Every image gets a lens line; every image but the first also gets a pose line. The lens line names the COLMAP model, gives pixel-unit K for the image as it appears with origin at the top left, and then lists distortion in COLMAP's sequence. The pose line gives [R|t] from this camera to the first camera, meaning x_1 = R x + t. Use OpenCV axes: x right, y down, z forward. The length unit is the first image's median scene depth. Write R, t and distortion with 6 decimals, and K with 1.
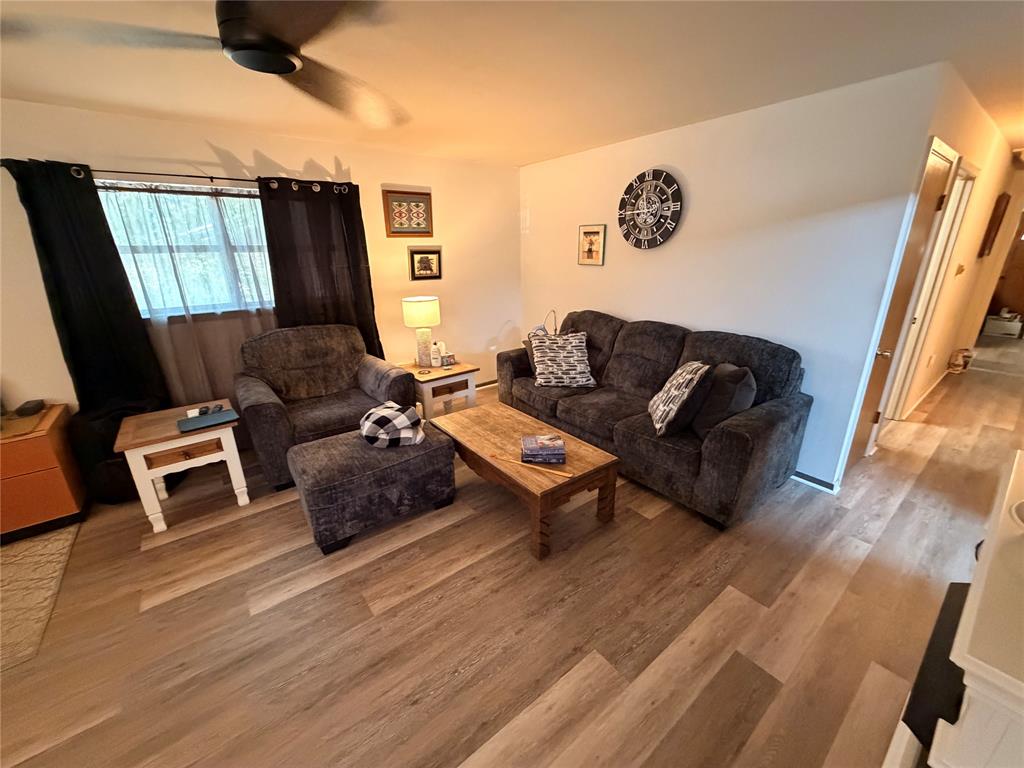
lens RADIAL K [[409.9, 0, 511.3], [0, 409.9, 383.8], [0, 0, 1]] dist [0.003046, -0.000760]
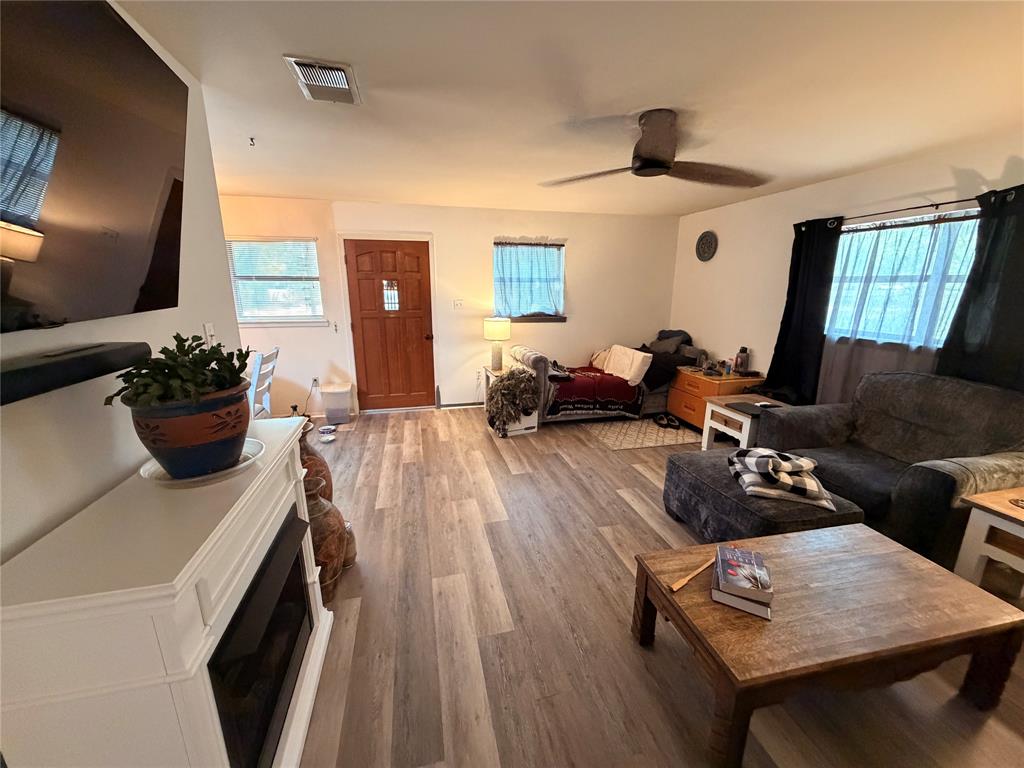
lens RADIAL K [[409.9, 0, 511.3], [0, 409.9, 383.5], [0, 0, 1]] dist [0.003046, -0.000760]
pose [[-0.414844, 0.227185, -0.881074, 0.575403], [-0.283887, 0.887674, 0.362552, -0.195968], [0.864472, 0.400528, -0.303751, 0.585910]]
